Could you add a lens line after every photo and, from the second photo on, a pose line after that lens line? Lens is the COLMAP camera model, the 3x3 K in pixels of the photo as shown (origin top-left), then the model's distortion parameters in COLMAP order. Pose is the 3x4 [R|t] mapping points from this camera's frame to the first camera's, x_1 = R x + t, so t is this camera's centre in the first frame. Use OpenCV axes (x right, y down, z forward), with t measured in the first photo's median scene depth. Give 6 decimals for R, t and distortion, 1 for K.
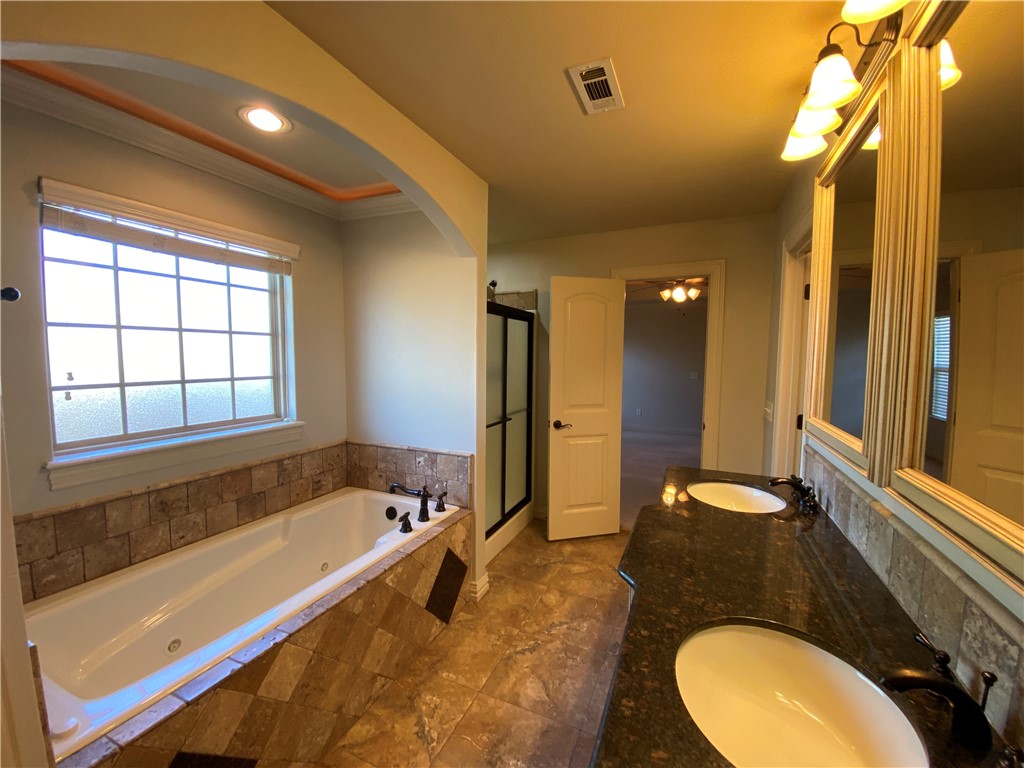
lens RADIAL K [[416.1, 0, 514.3], [0, 416.1, 382.2], [0, 0, 1]] dist [0.012559, -0.015642]
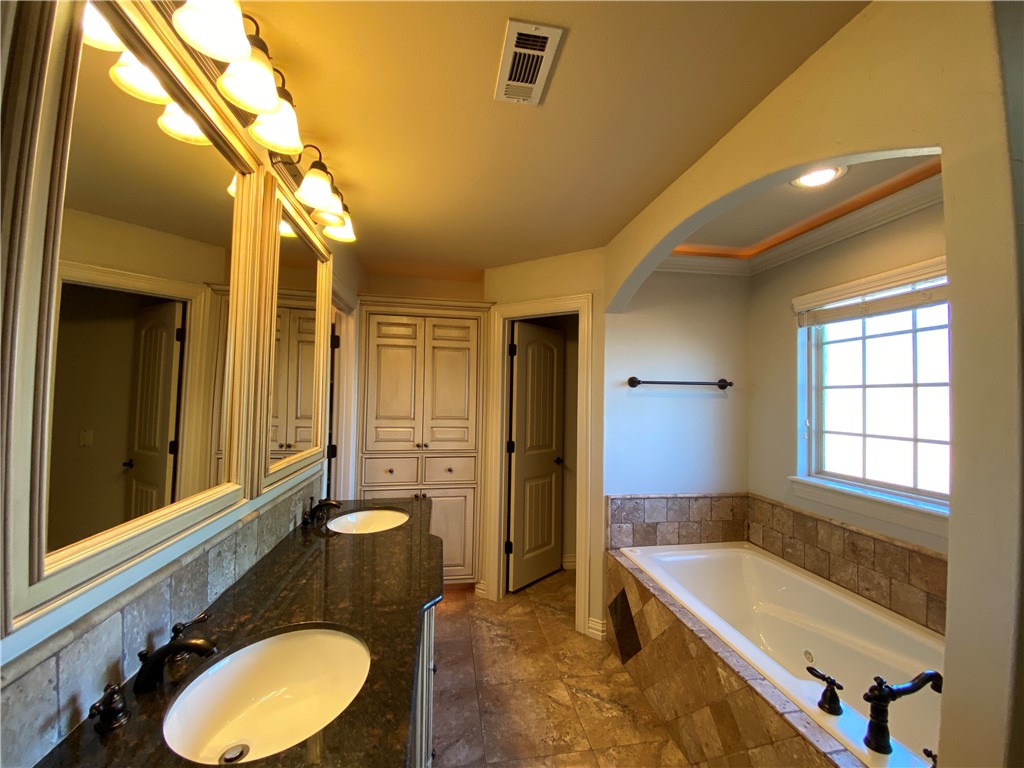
lens RADIAL K [[416.1, 0, 513.9], [0, 416.1, 382.0], [0, 0, 1]] dist [0.012559, -0.015642]
pose [[-0.833040, -0.042666, -0.551565, 0.543951], [-0.062780, 0.997872, 0.017628, -0.104766], [0.549639, 0.049312, -0.833945, 1.451604]]
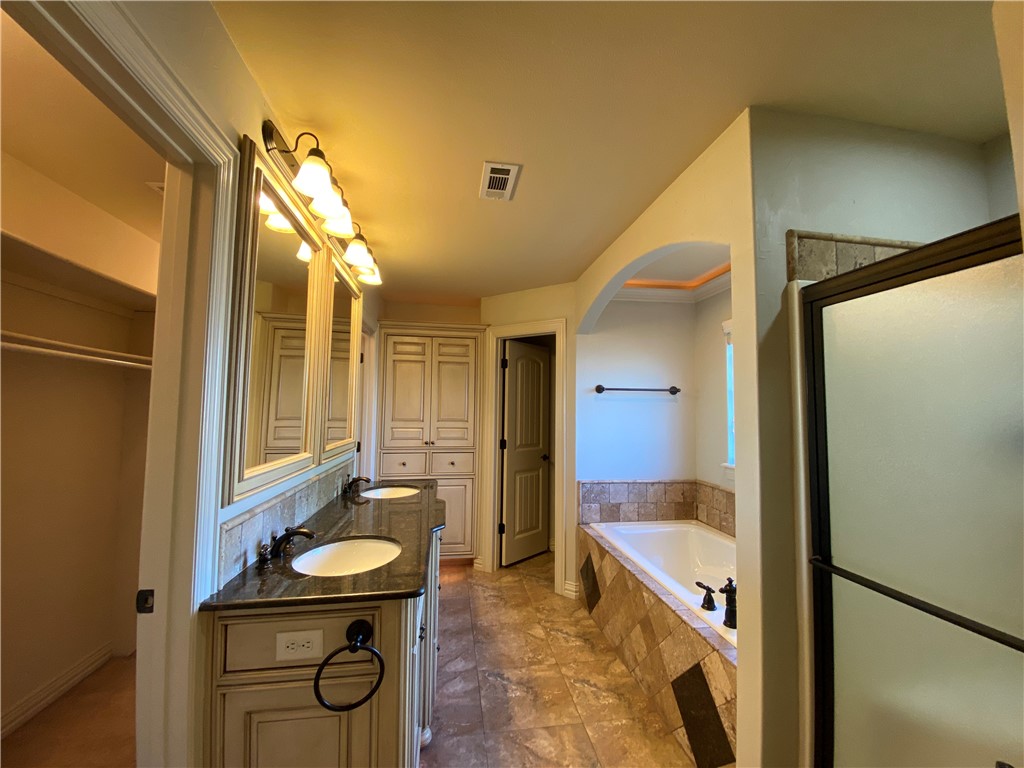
lens RADIAL K [[416.1, 0, 513.8], [0, 416.1, 381.2], [0, 0, 1]] dist [0.012559, -0.015642]
pose [[-0.840611, -0.055986, -0.538737, 0.681525], [-0.057487, 0.998248, -0.014041, -0.092202], [0.538579, 0.019167, -0.842357, 1.788665]]
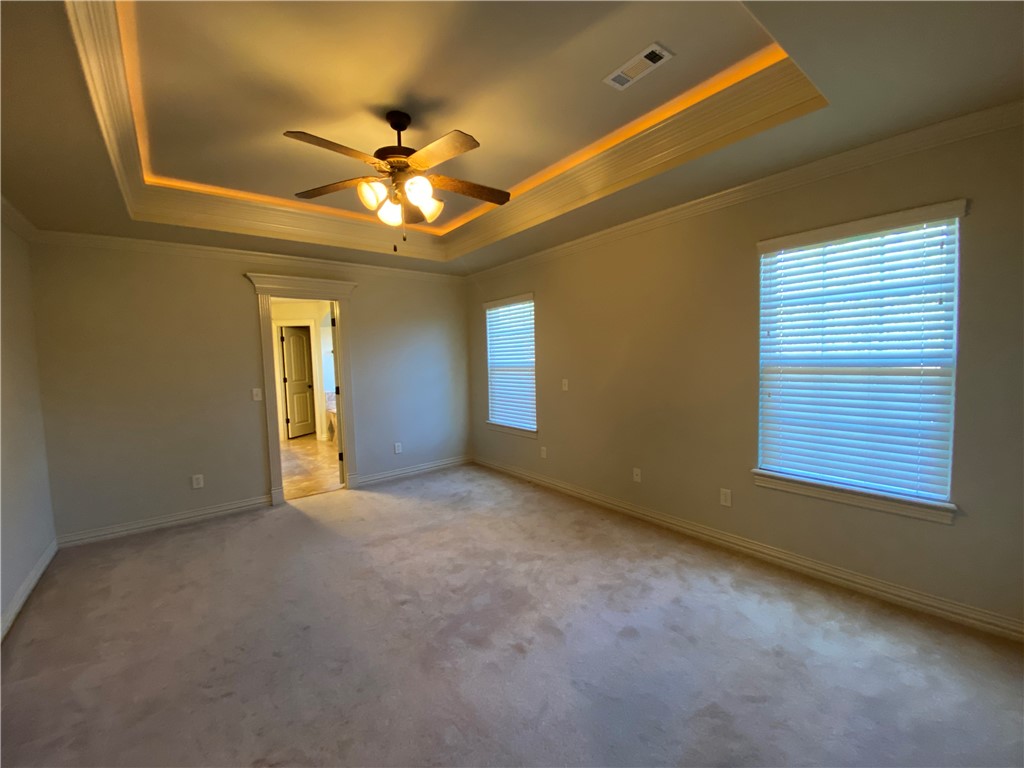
lens RADIAL K [[416.1, 0, 518.8], [0, 416.1, 387.1], [0, 0, 1]] dist [0.012559, -0.015642]
pose [[-0.462203, 0.068475, -0.884127, 2.210033], [-0.040808, 0.994316, 0.098342, -0.241508], [0.885835, 0.081533, -0.456781, 4.005807]]
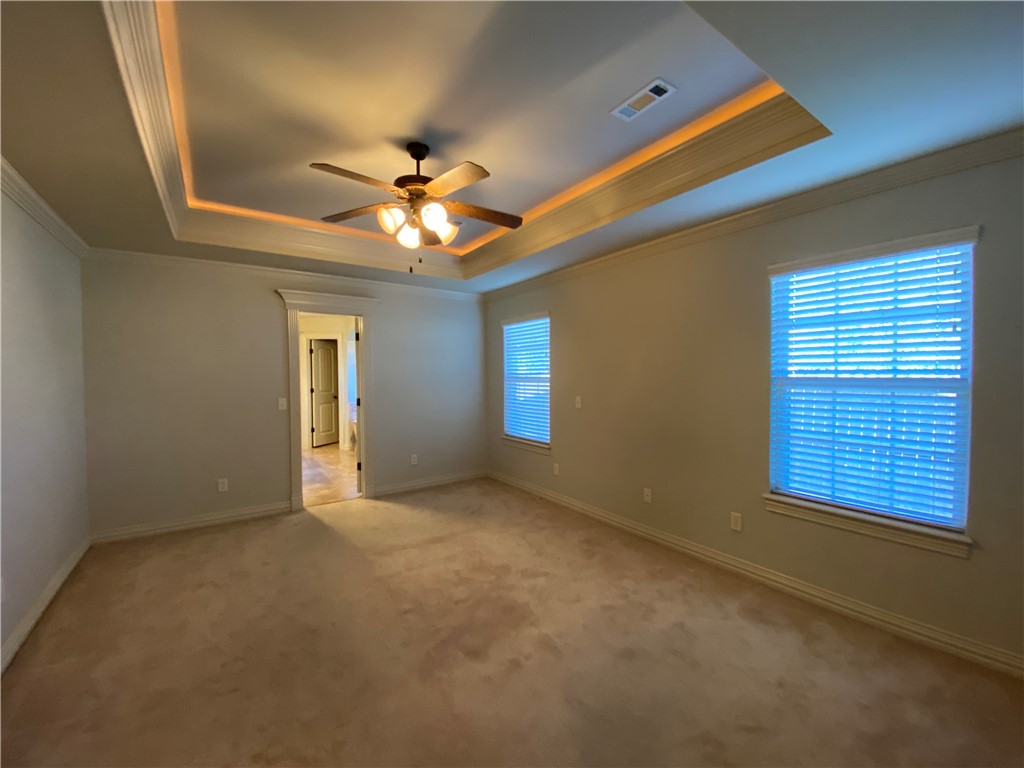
lens RADIAL K [[416.1, 0, 517.3], [0, 416.1, 386.5], [0, 0, 1]] dist [0.012559, -0.015642]
pose [[-0.513064, 0.022493, -0.858056, 2.214417], [-0.061260, 0.996148, 0.062743, -0.247608], [0.856162, 0.084756, -0.509710, 4.047070]]
